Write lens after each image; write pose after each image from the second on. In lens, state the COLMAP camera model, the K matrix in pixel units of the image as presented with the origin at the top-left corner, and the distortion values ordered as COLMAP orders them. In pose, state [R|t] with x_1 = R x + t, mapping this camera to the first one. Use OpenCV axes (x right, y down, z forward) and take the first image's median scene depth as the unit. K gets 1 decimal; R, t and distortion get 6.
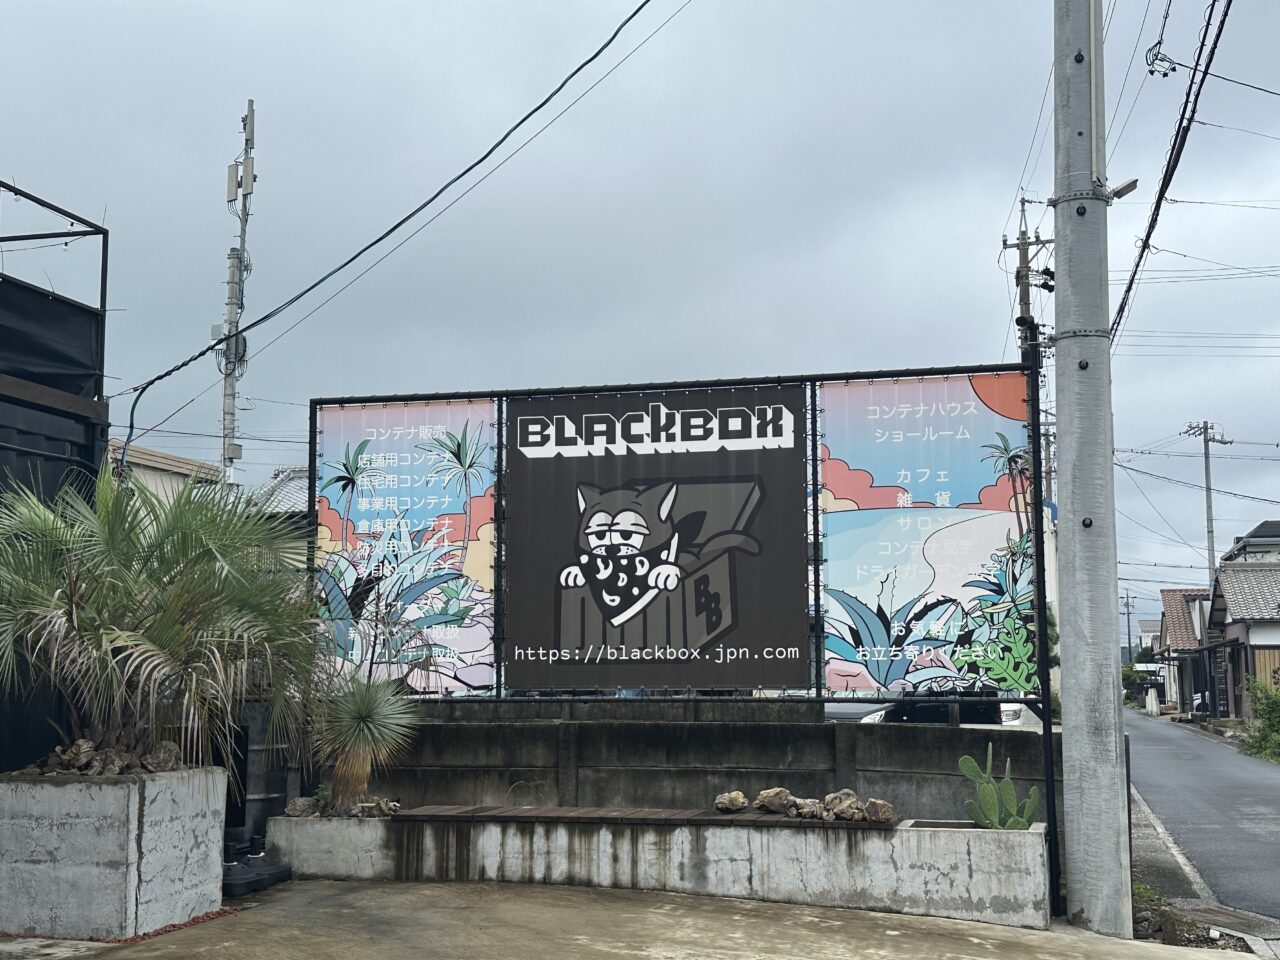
lens RADIAL K [[1568.3, 0, 640.0], [0, 1568.3, 480.0], [0, 0, 1]] dist [0.196325, -0.455106]
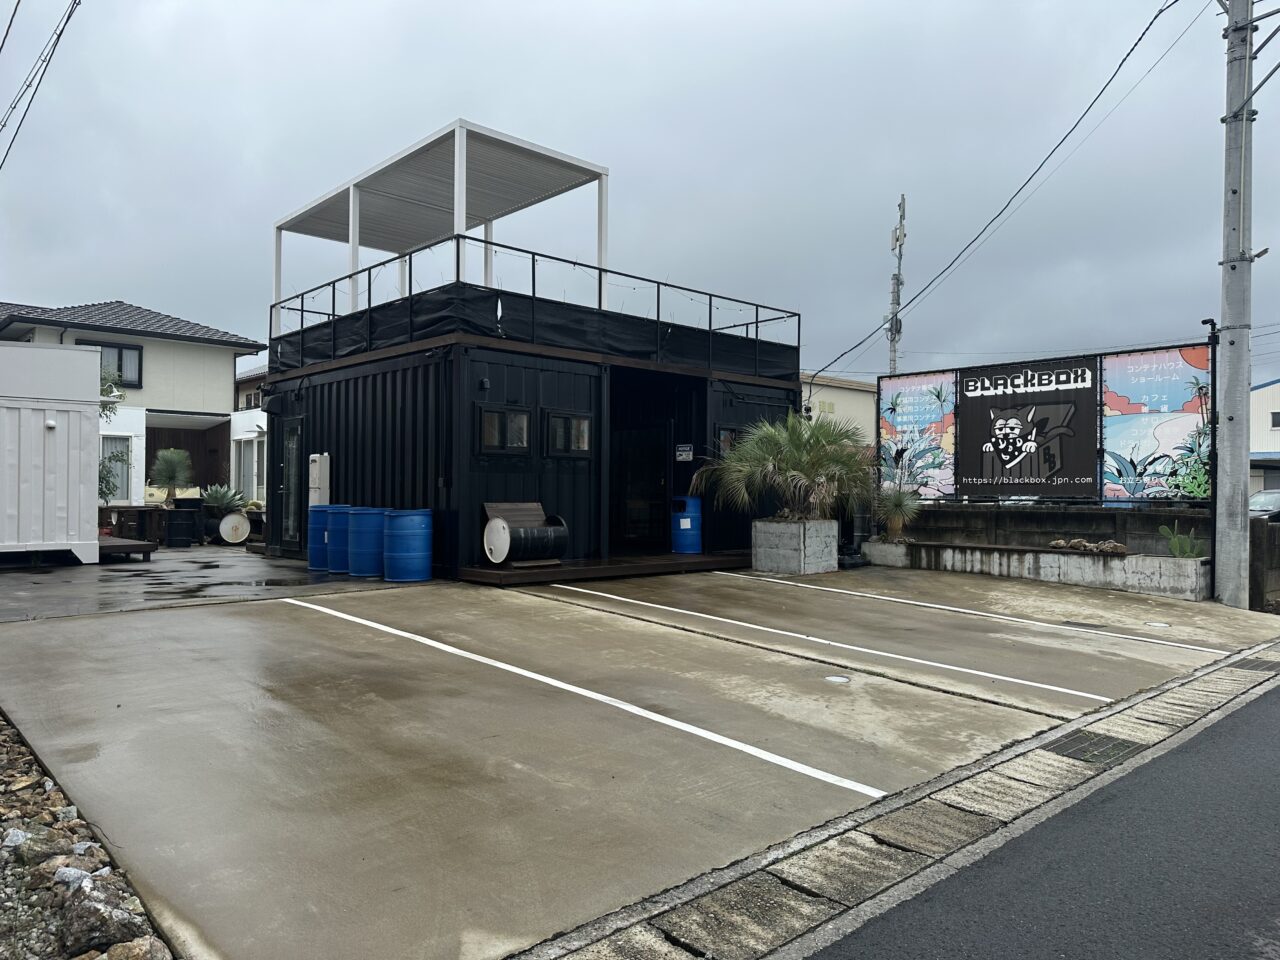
lens RADIAL K [[888.4, 0, 640.0], [0, 888.4, 480.0], [0, 0, 1]] dist [0.001733, -0.000111]
pose [[0.845188, 0.001603, -0.534467, 0.238219], [0.055301, 0.994366, 0.090432, -0.040266], [0.531601, -0.105989, 0.840337, -0.404690]]
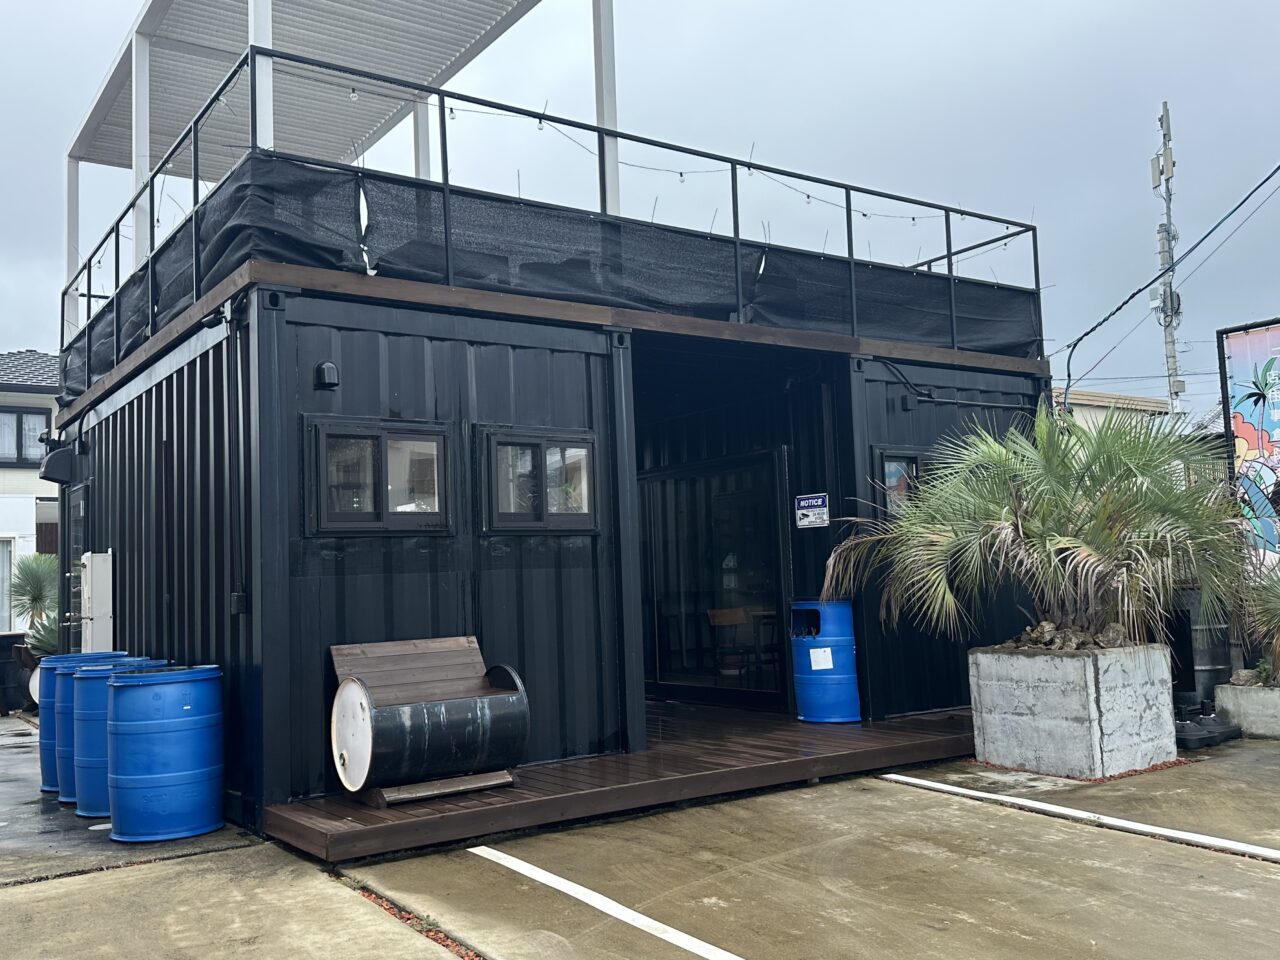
lens RADIAL K [[1159.1, 0, 632.9], [0, 1159.1, 486.6], [0, 0, 1]] dist [0.104942, -0.212911]
pose [[0.761836, -0.080464, -0.642753, 0.010929], [0.113753, 0.993454, 0.010461, 0.005473], [0.637704, -0.081085, 0.766002, 0.061392]]
